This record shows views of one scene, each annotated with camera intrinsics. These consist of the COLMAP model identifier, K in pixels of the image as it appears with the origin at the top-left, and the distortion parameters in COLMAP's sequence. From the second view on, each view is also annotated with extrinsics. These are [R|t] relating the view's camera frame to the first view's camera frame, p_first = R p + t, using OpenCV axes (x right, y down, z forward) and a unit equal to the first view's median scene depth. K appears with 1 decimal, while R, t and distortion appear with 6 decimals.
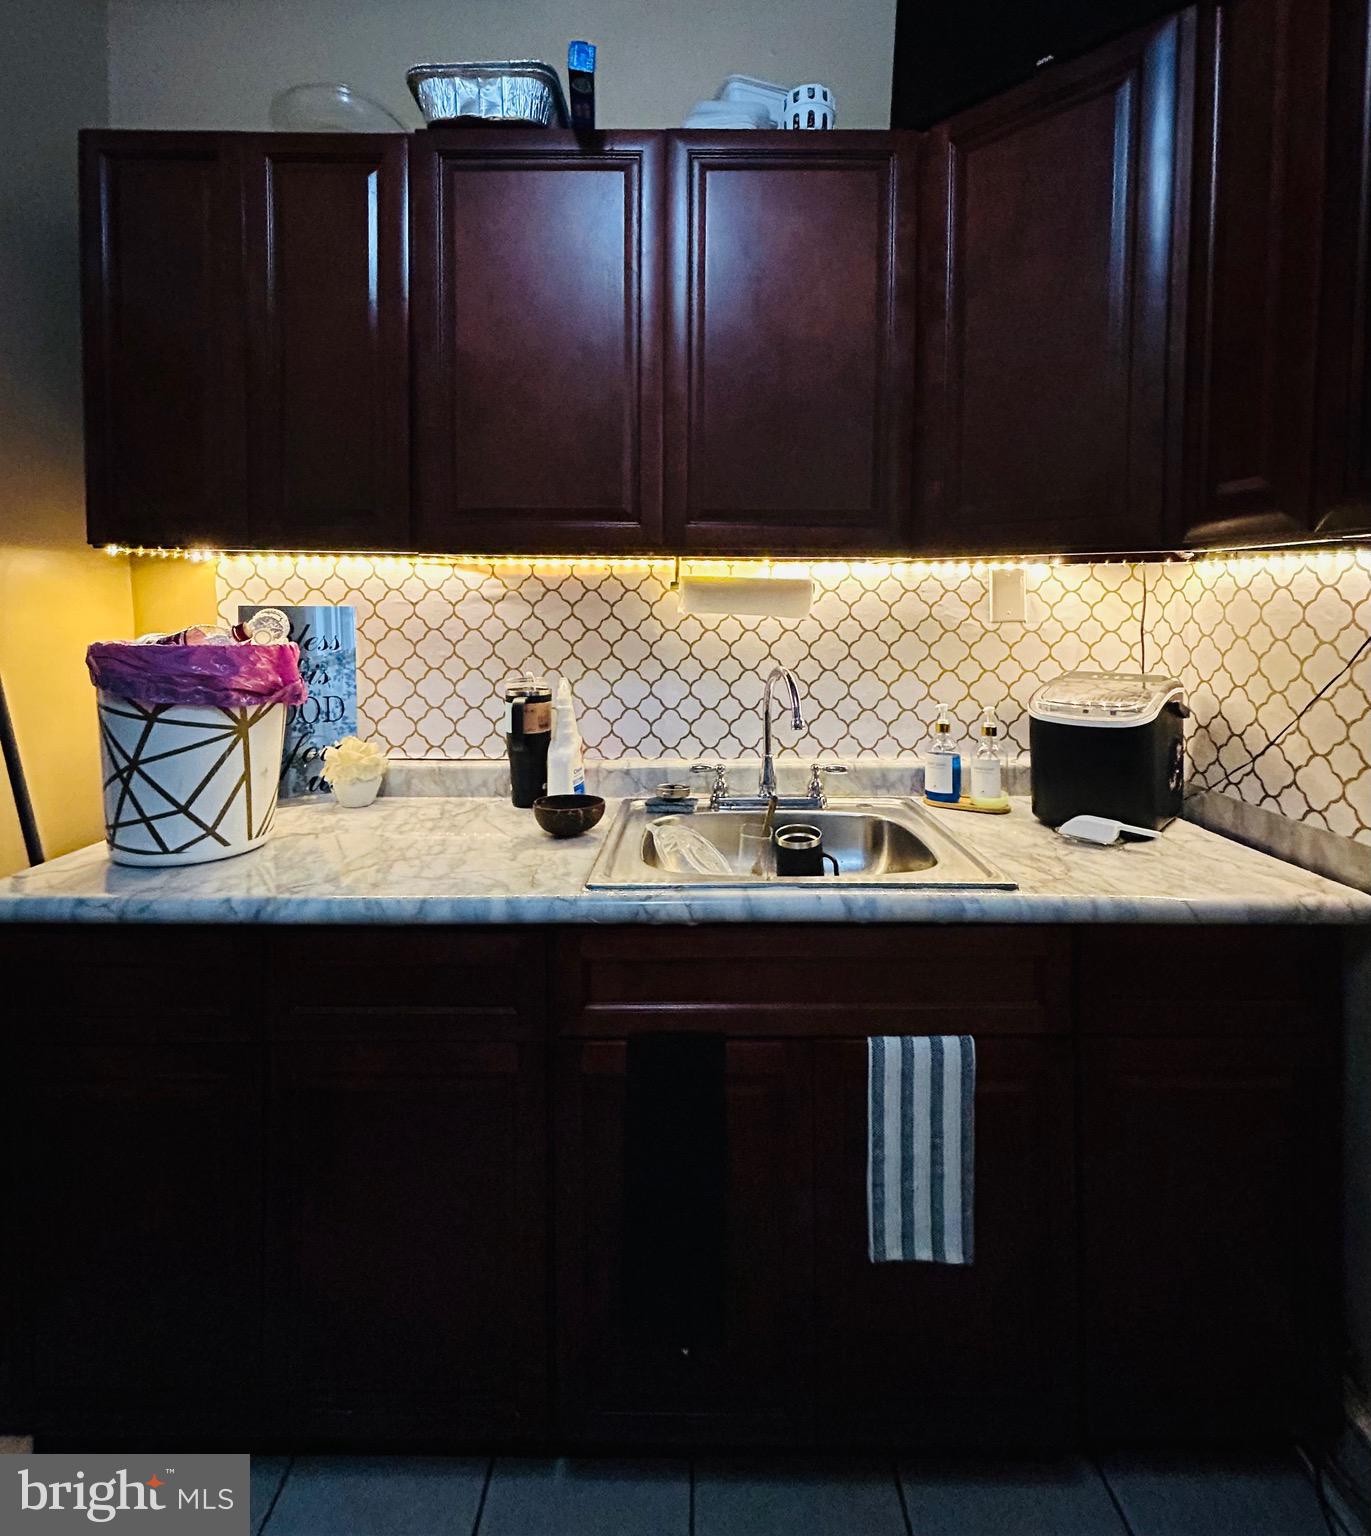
lens RADIAL K [[740.7, 0, 687.0], [0, 740.7, 623.5], [0, 0, 1]] dist [-0.001193, -0.000321]
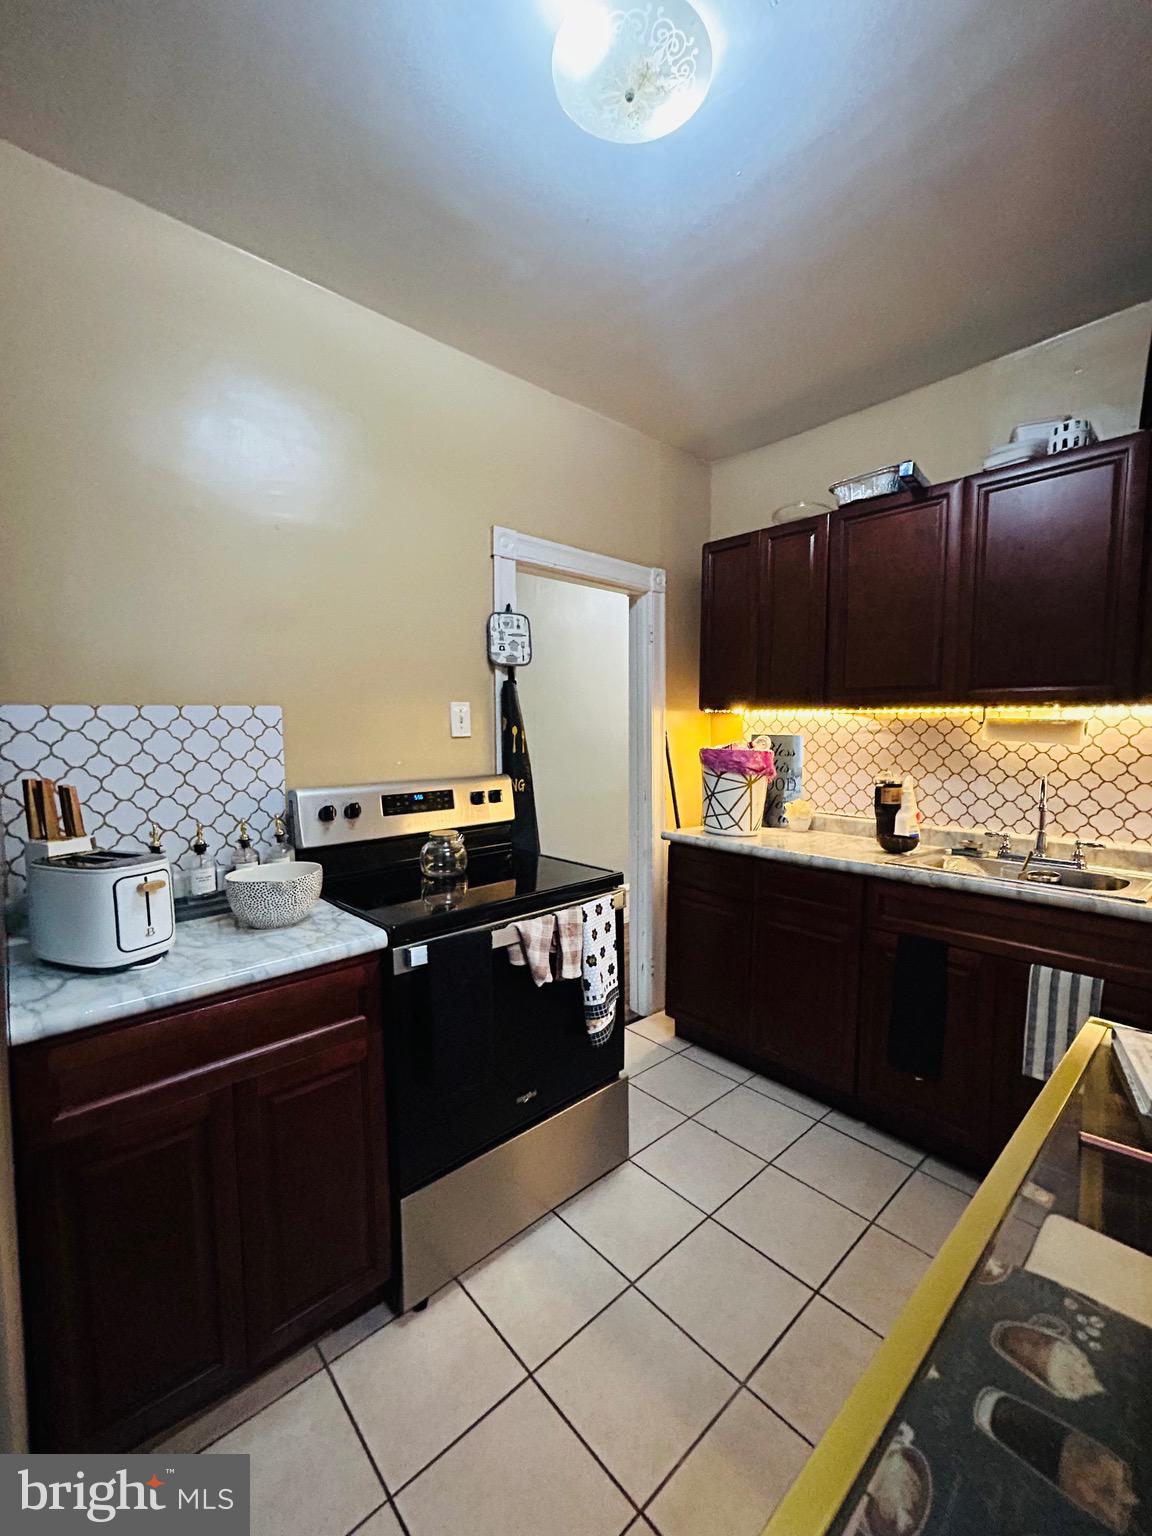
lens RADIAL K [[618.7, 0, 576.0], [0, 618.7, 768.0], [0, 0, 1]] dist [-0.000925, -0.000330]
pose [[0.670550, 0.047431, -0.740346, 0.431142], [-0.028377, 0.998864, 0.038291, 0.021629], [0.741321, -0.004668, 0.671134, -0.654787]]
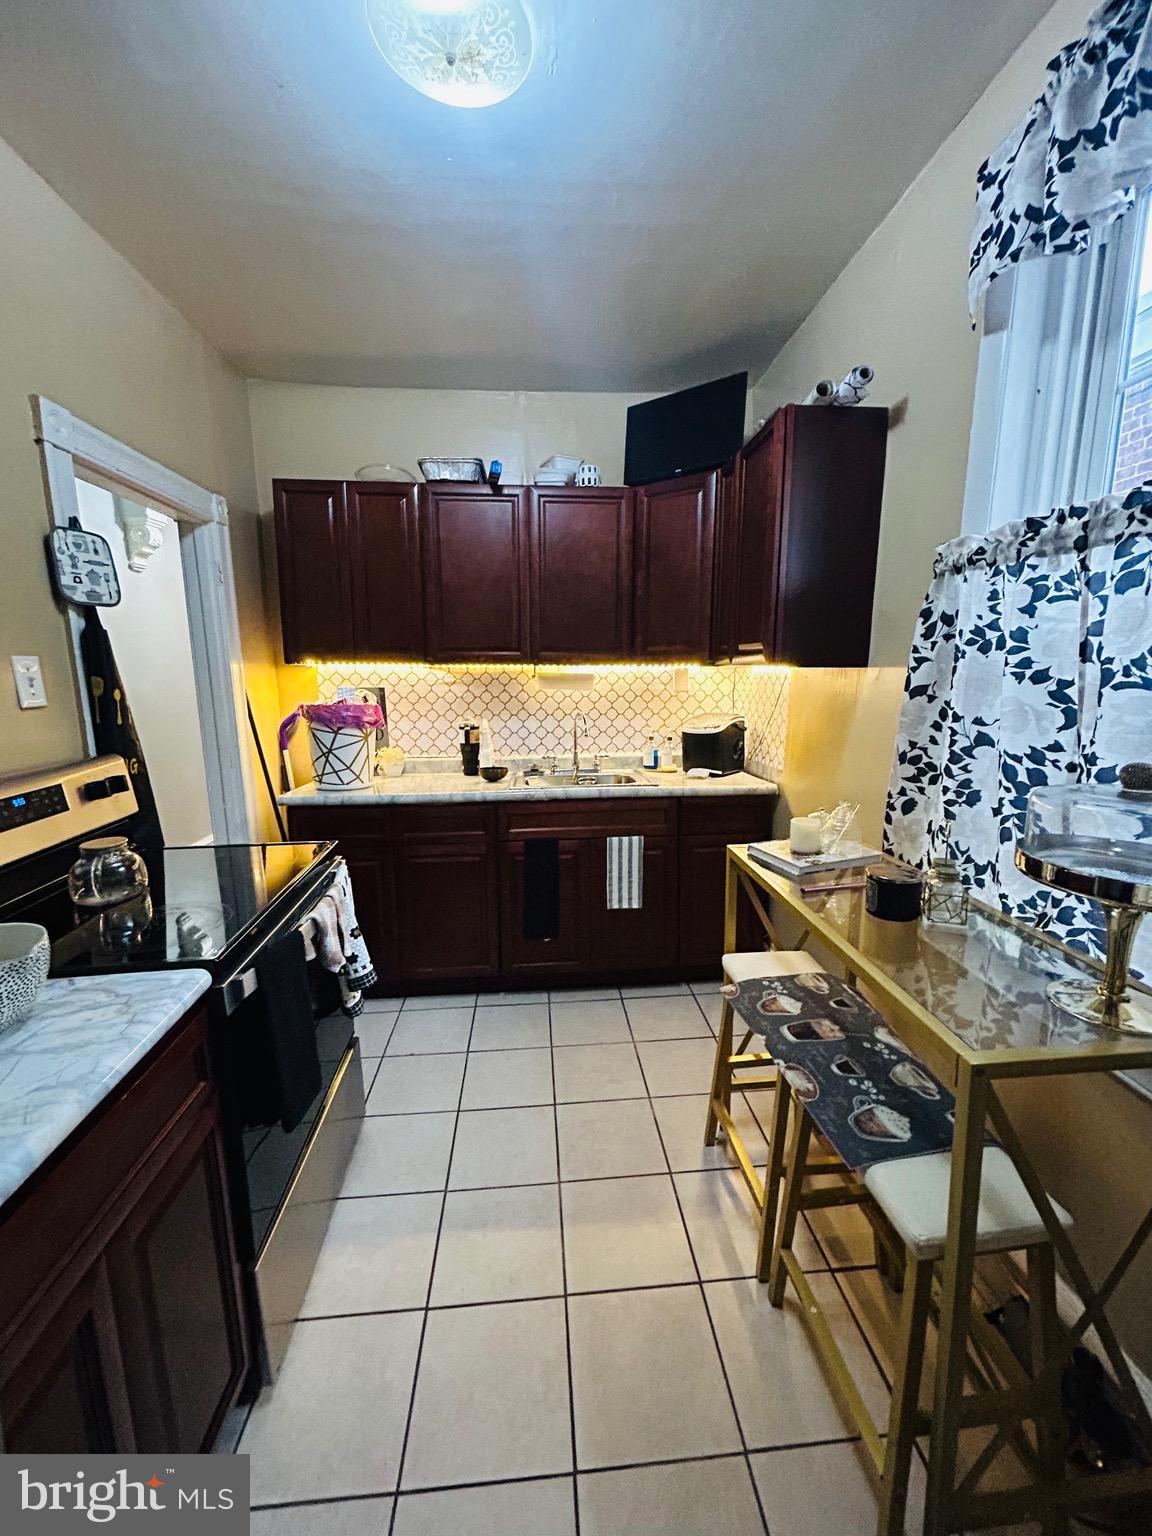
lens RADIAL K [[618.7, 0, 576.0], [0, 618.7, 768.0], [0, 0, 1]] dist [-0.000925, -0.000330]
pose [[0.996612, -0.019064, 0.080004, -0.046807], [0.009174, 0.992462, 0.122205, -0.005420], [-0.081731, -0.121057, 0.989275, -0.956142]]
